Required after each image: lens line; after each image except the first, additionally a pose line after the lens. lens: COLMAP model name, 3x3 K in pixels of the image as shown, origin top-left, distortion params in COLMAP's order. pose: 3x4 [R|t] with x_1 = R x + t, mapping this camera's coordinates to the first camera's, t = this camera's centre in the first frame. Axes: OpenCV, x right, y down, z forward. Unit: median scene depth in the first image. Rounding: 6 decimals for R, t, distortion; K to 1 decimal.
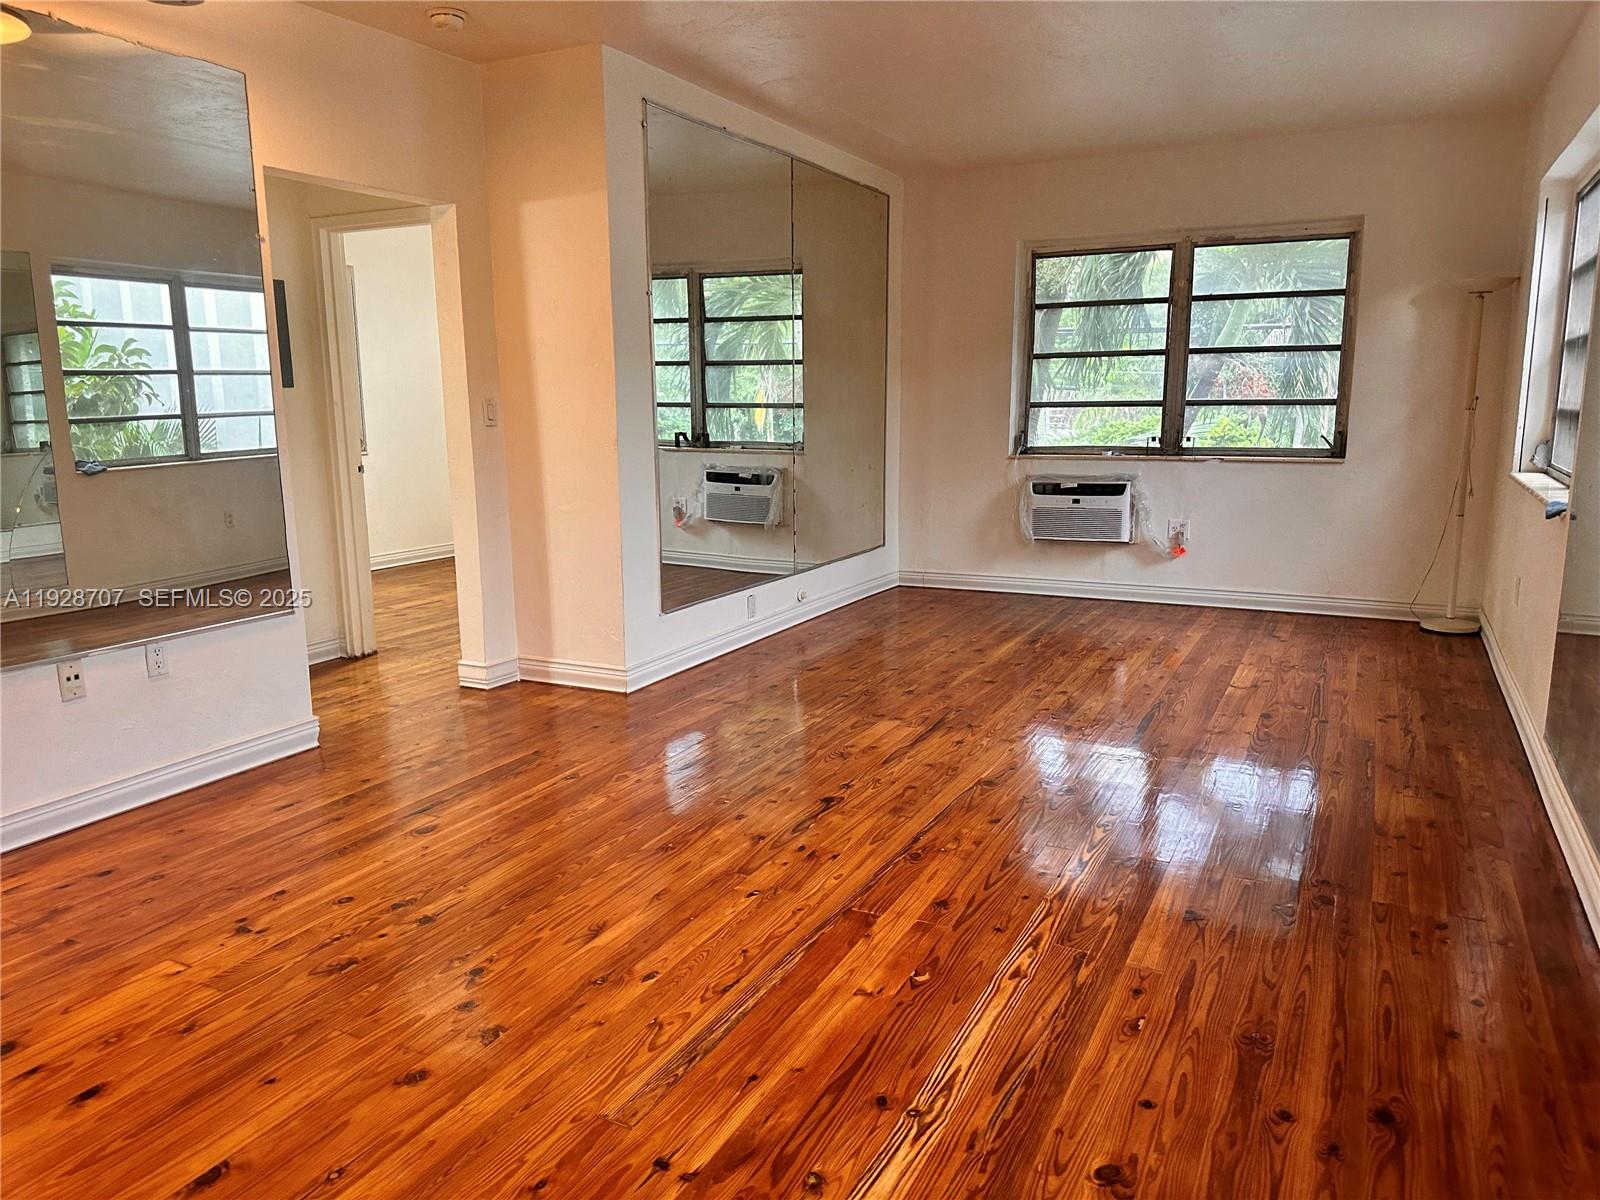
lens RADIAL K [[1116.9, 0, 804.3], [0, 1116.9, 606.5], [0, 0, 1]] dist [0.077824, -0.094230]
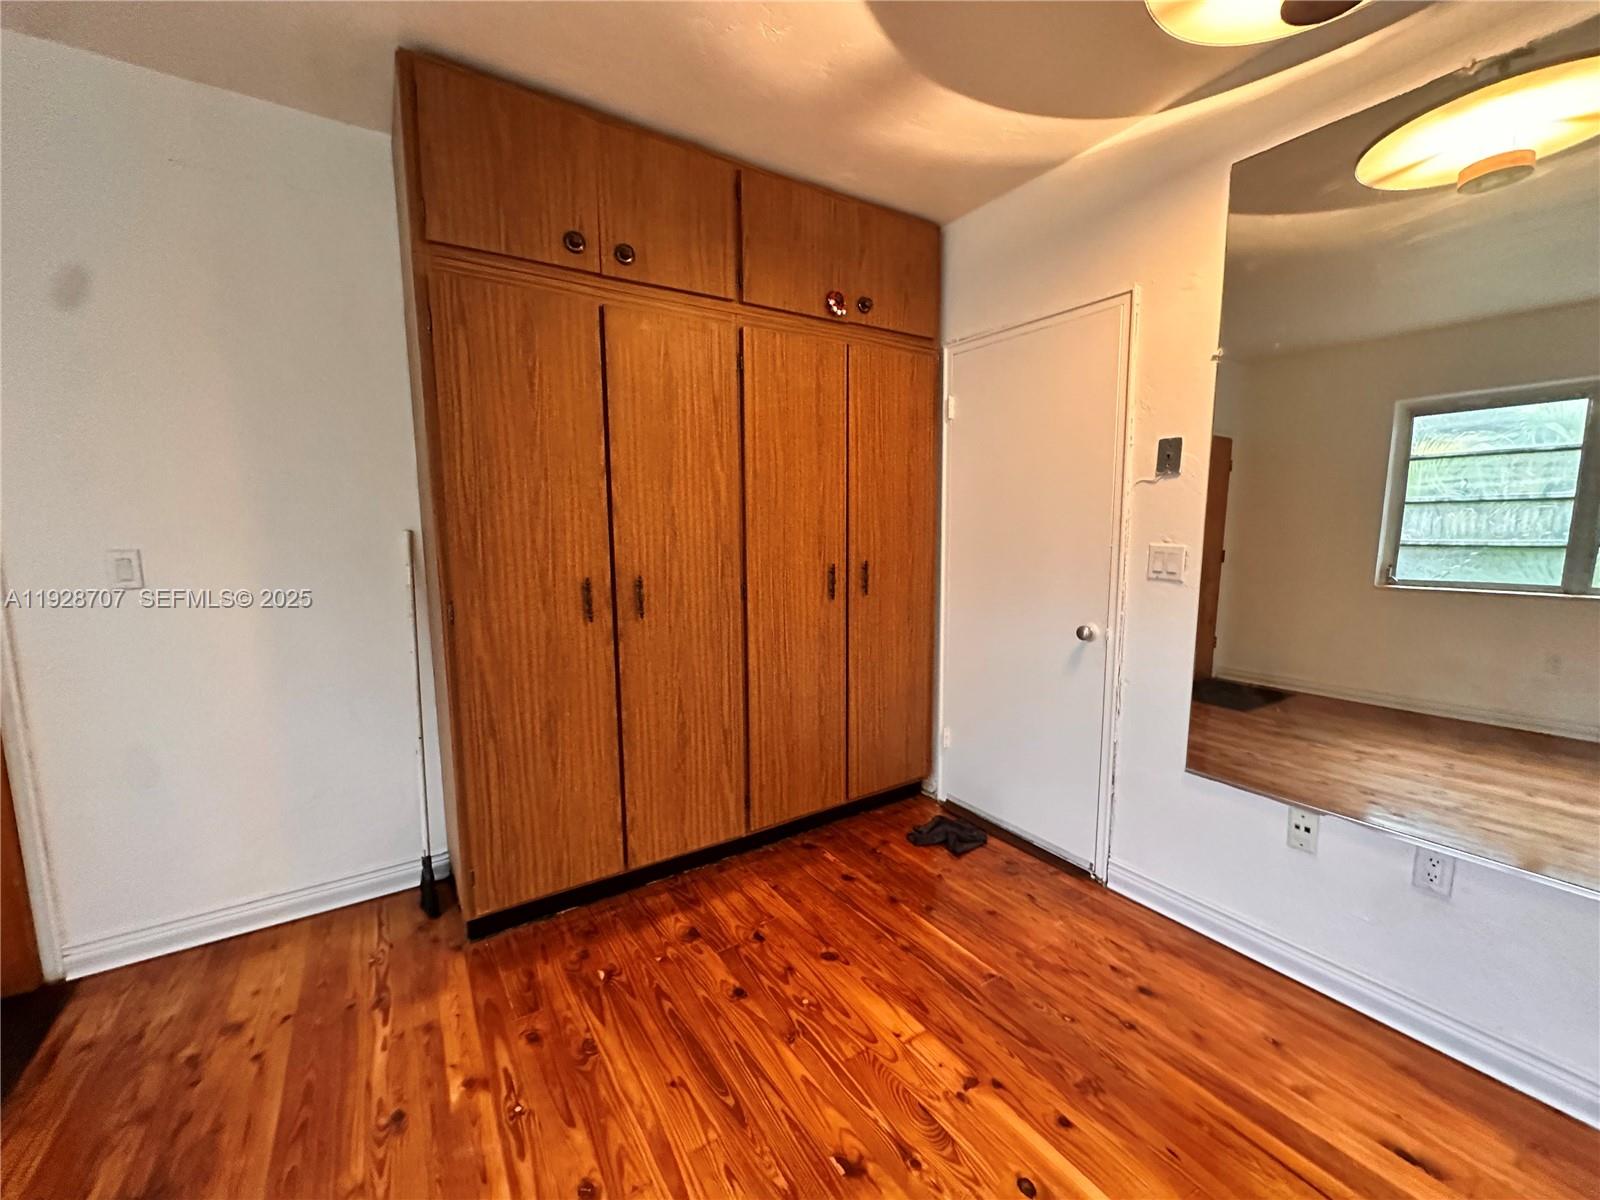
lens RADIAL K [[640.3, 0, 802.6], [0, 640.3, 596.1], [0, 0, 1]] dist [-0.003591, 0.001611]
pose [[-0.496780, 0.114318, -0.860314, 0.002231], [-0.150827, 0.964830, 0.215299, -0.157888], [0.854670, 0.236715, -0.462066, 0.752777]]
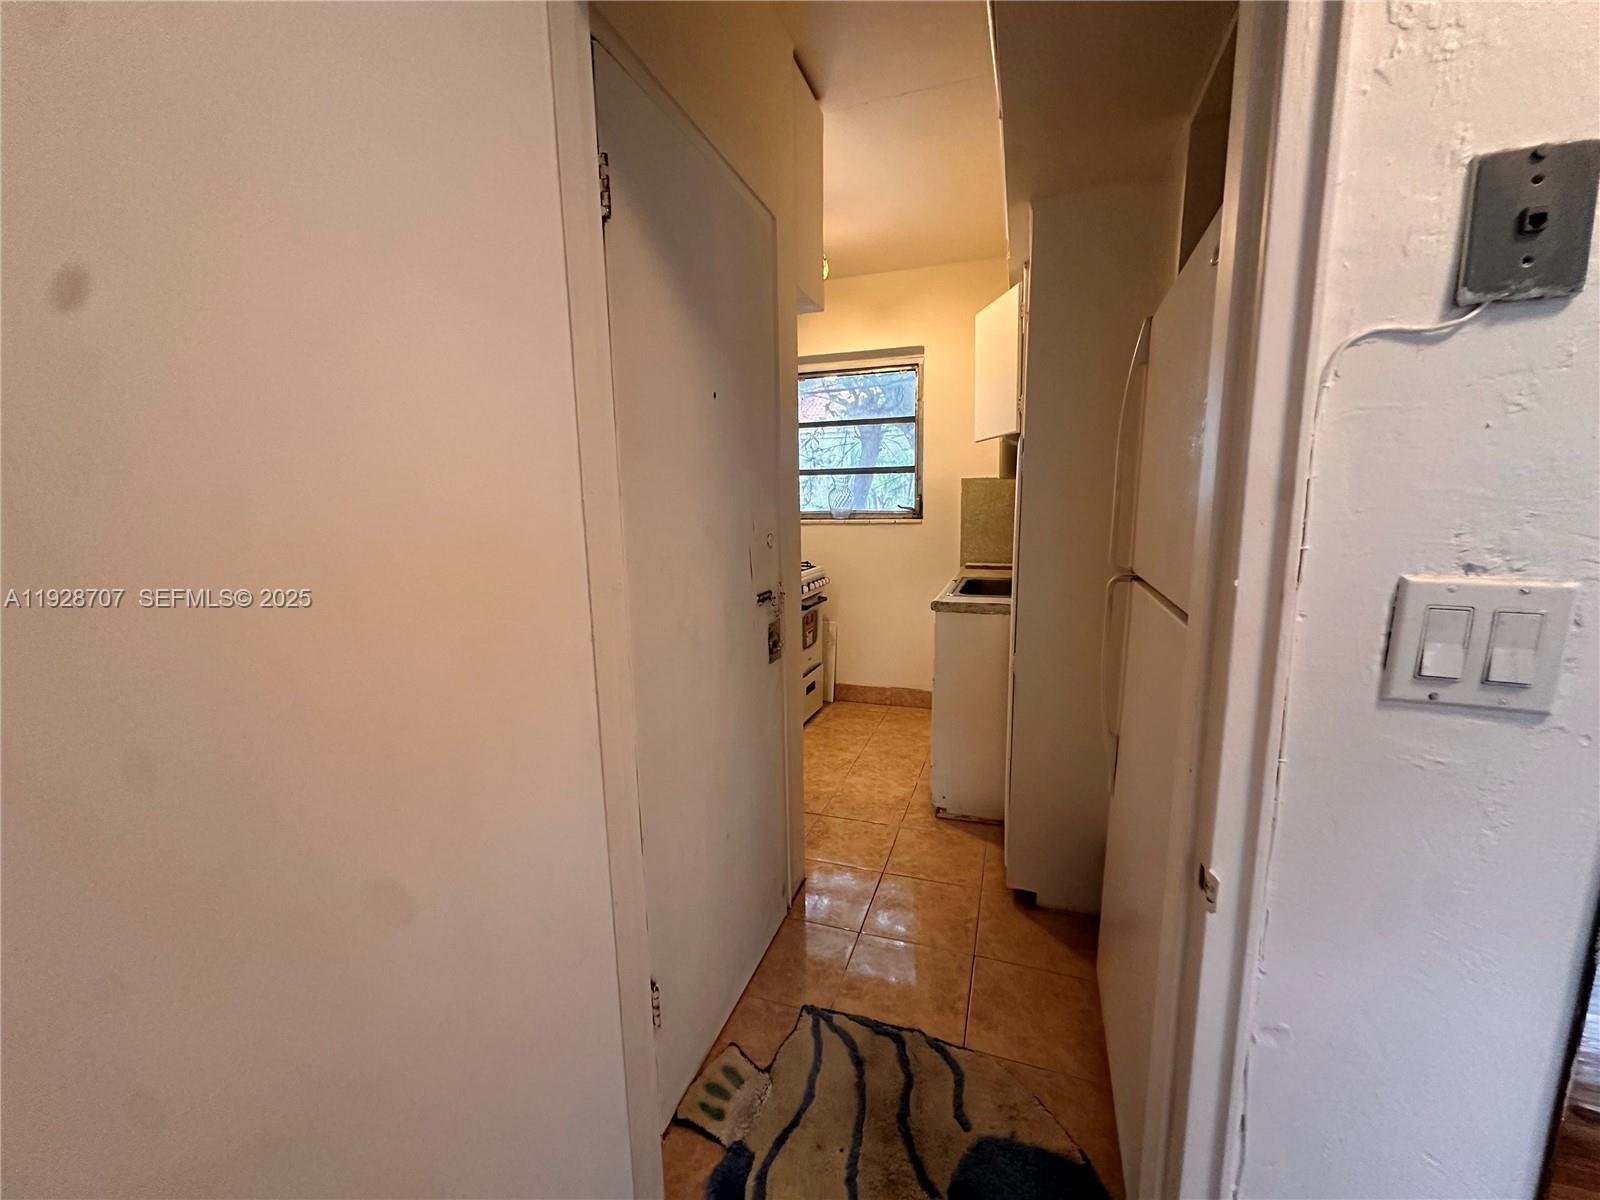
lens RADIAL K [[640.3, 0, 800.1], [0, 640.3, 603.4], [0, 0, 1]] dist [-0.003591, 0.001611]
pose [[0.143066, 0.158135, -0.976998, -0.510263], [-0.179055, 0.974999, 0.131592, -0.115086], [0.973382, 0.156110, 0.167804, 0.580328]]
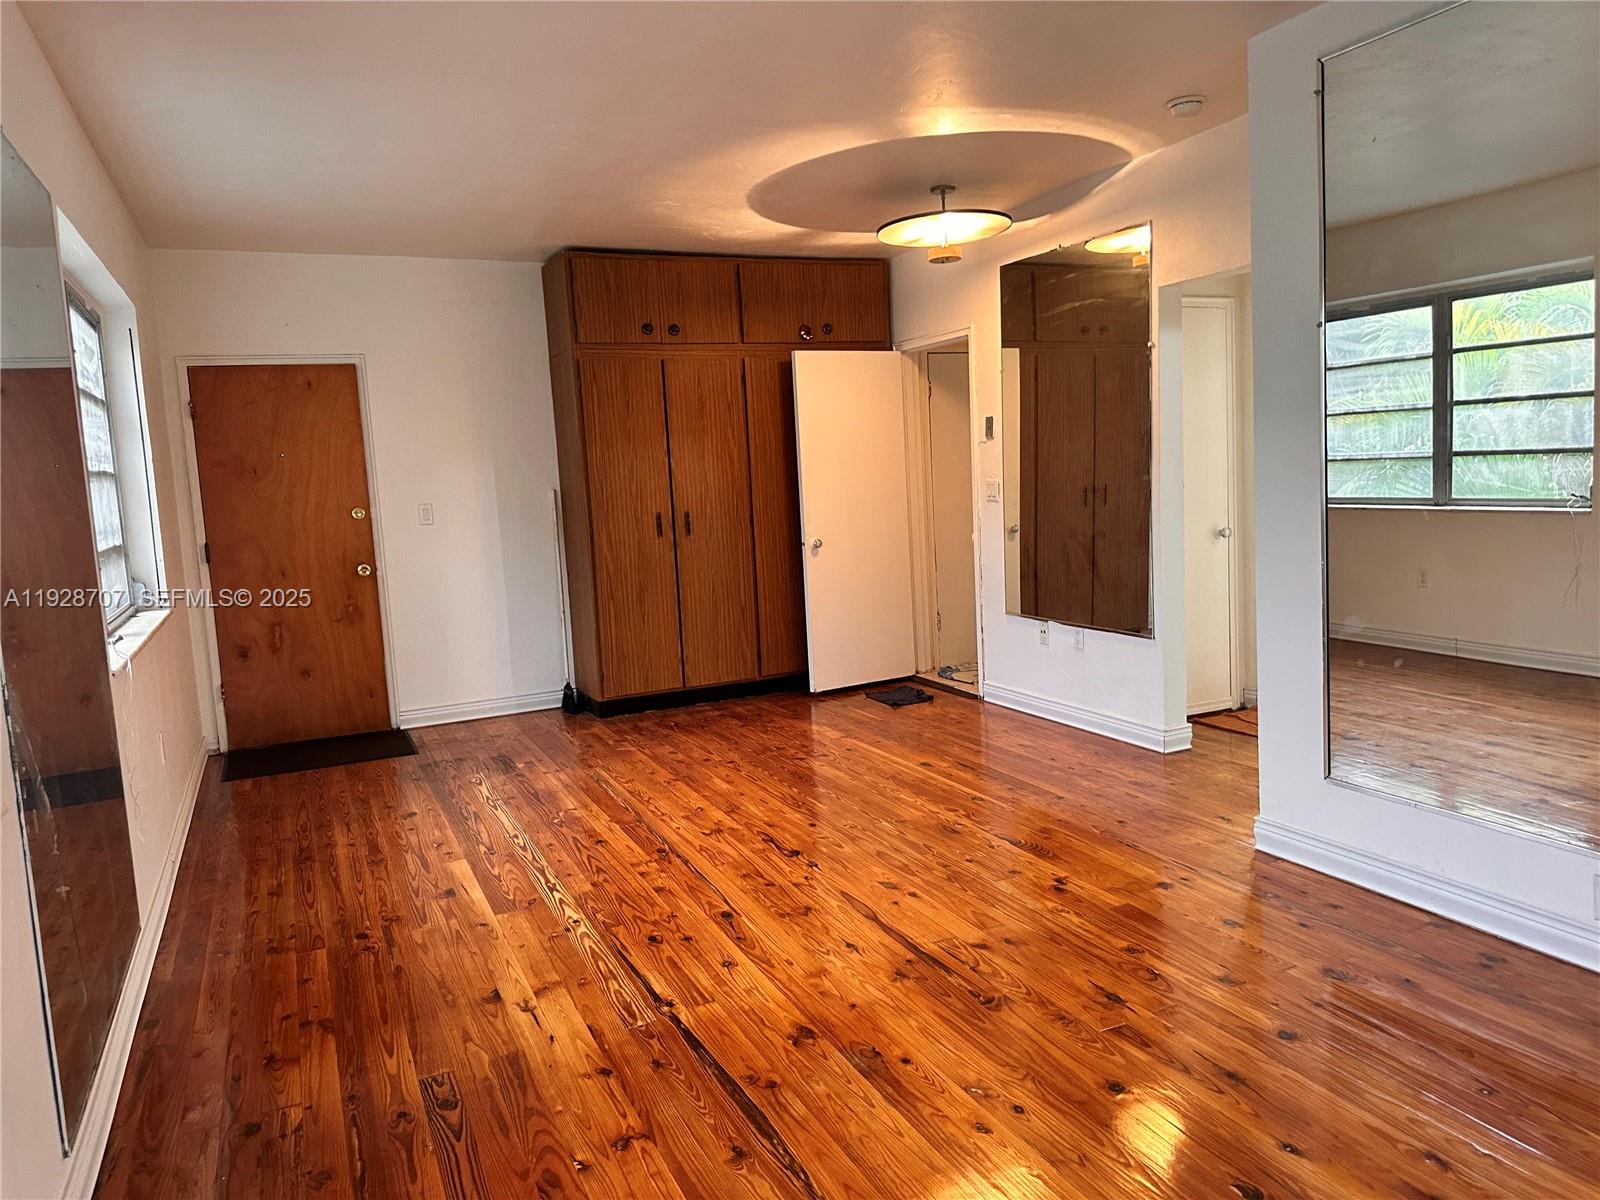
lens RADIAL K [[1116.9, 0, 797.9], [0, 1116.9, 586.4], [0, 0, 1]] dist [0.077824, -0.094230]
pose [[-0.623135, 0.123415, -0.772316, 0.807522], [-0.090128, 0.969562, 0.227654, -0.321835], [0.776904, 0.211466, -0.593045, 1.526925]]
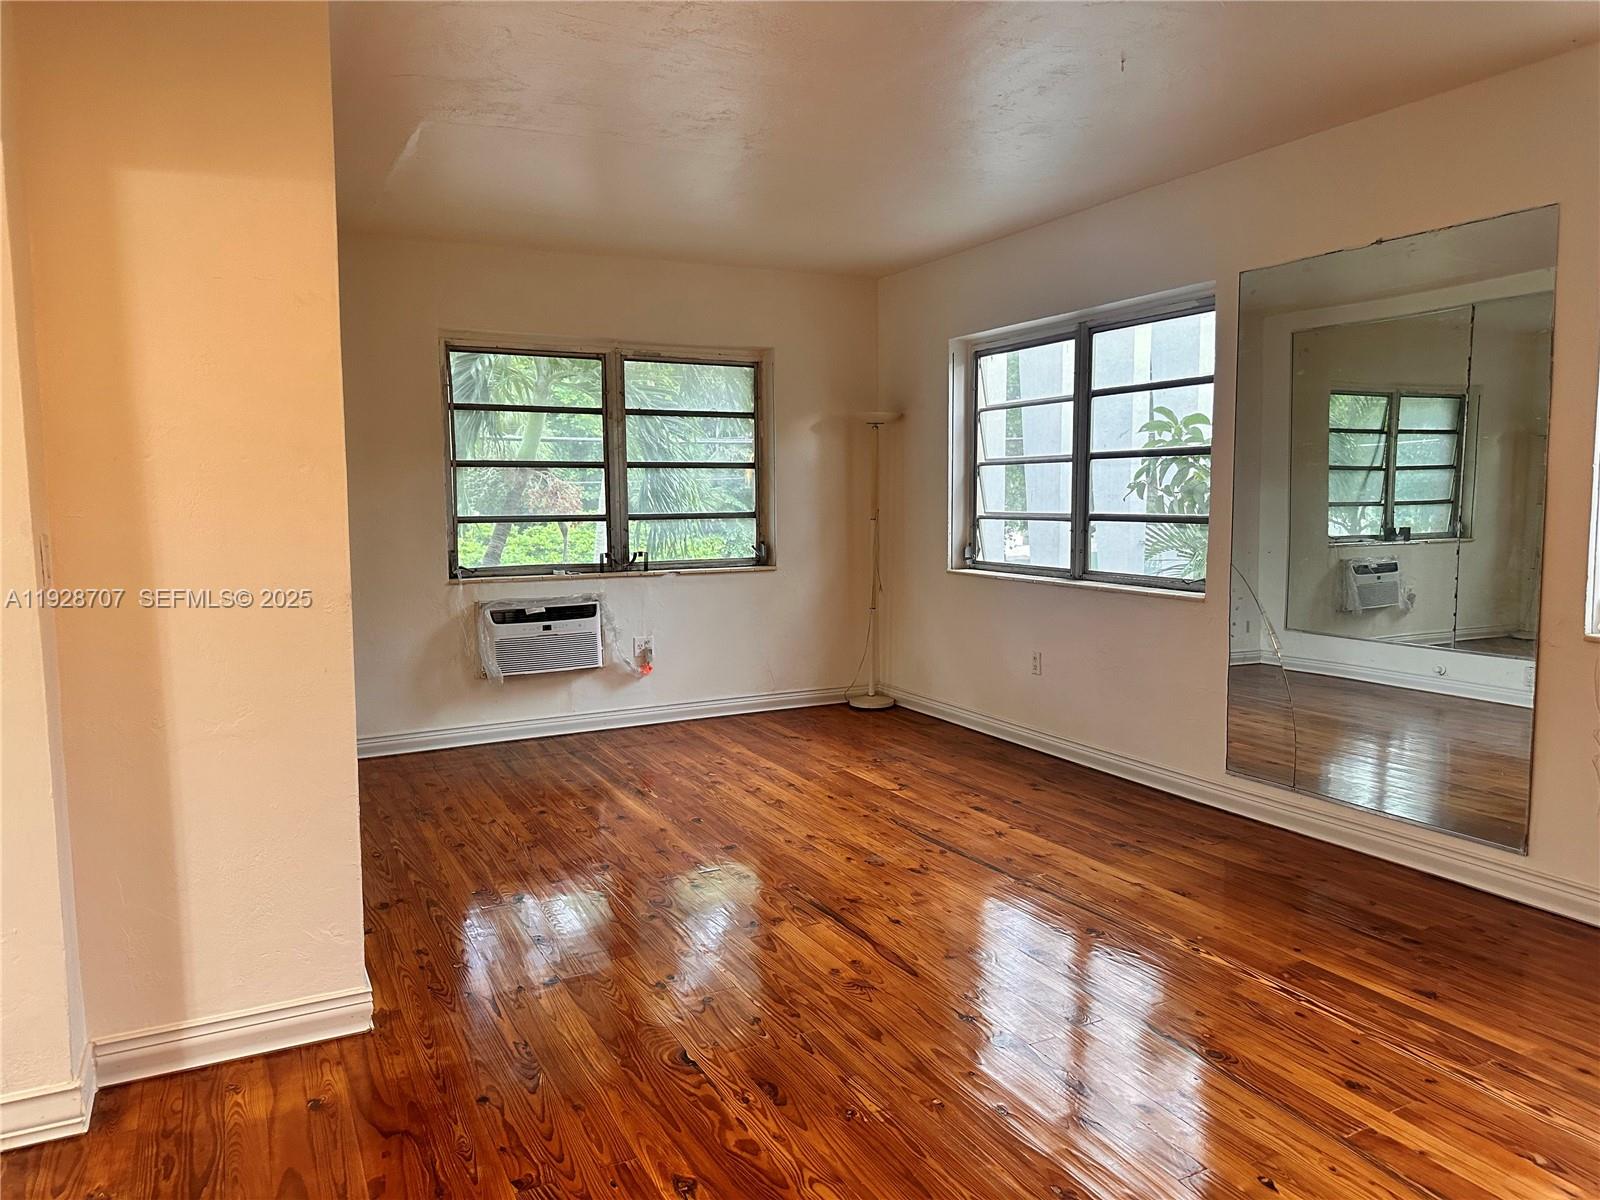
lens RADIAL K [[1116.9, 0, 806.8], [0, 1116.9, 589.0], [0, 0, 1]] dist [0.077824, -0.094230]
pose [[0.589204, -0.070580, 0.804896, -0.620893], [0.156673, 0.987250, -0.028118, -0.122876], [-0.792649, 0.142673, 0.592749, 0.573760]]
